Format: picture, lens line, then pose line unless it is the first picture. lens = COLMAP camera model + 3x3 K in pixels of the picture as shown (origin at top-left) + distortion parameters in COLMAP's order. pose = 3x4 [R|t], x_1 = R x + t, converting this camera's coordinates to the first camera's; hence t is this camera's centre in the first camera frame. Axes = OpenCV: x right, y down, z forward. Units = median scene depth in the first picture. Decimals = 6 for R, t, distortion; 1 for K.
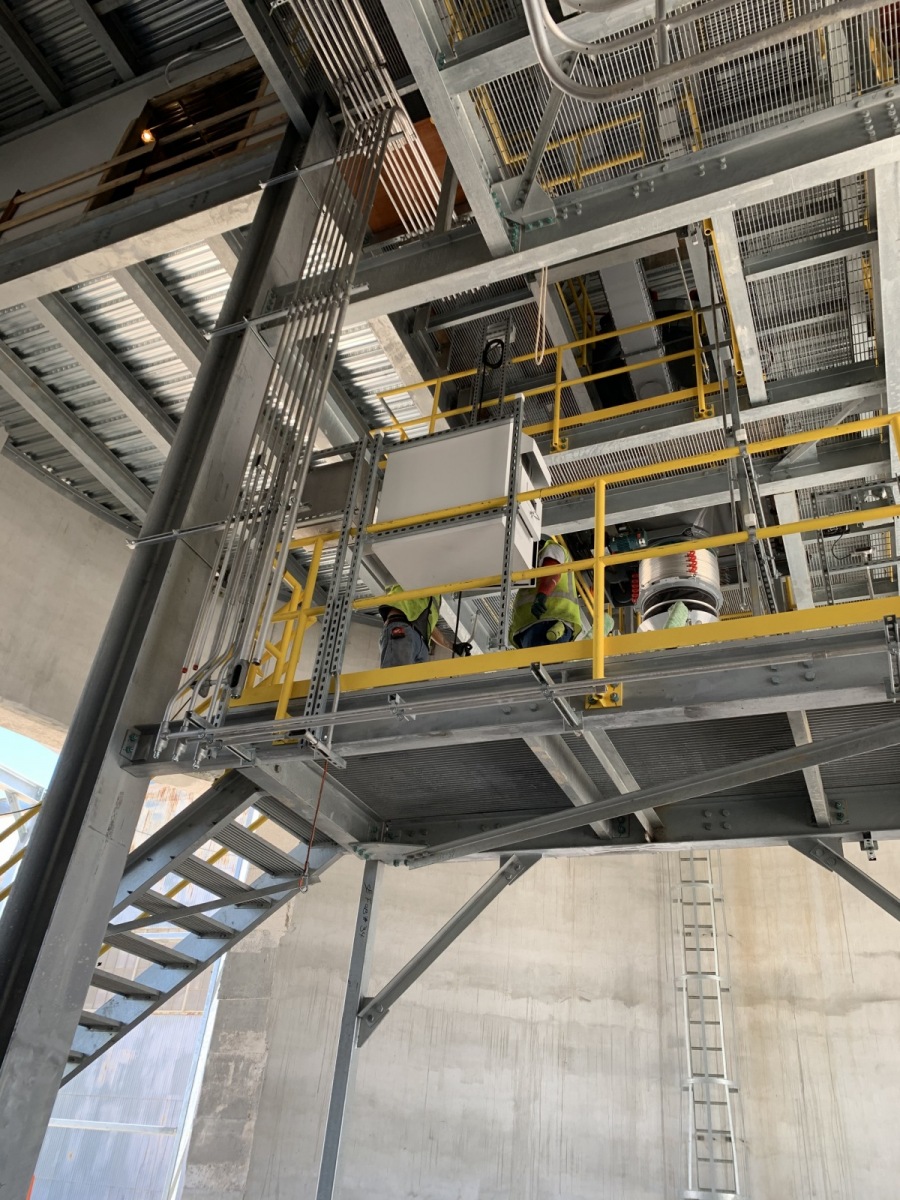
lens RADIAL K [[922.1, 0, 450.0], [0, 922.1, 600.0], [0, 0, 1]] dist [0.032732, -0.051069]
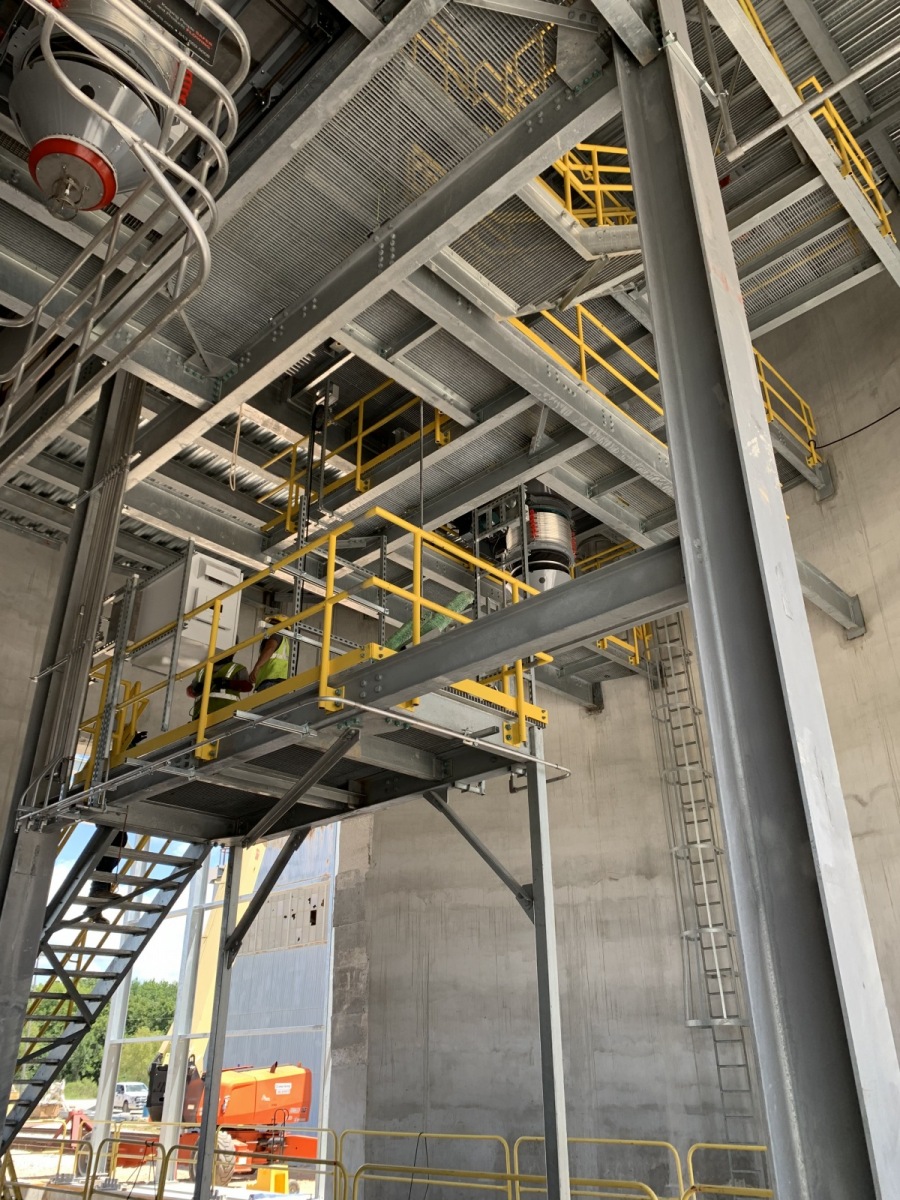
lens RADIAL K [[922.1, 0, 450.0], [0, 922.1, 600.0], [0, 0, 1]] dist [0.032732, -0.051069]
pose [[0.932077, -0.248511, -0.263581, 0.379677], [0.274713, 0.959182, 0.067101, -0.052536], [0.236146, -0.134952, 0.962301, -0.151007]]
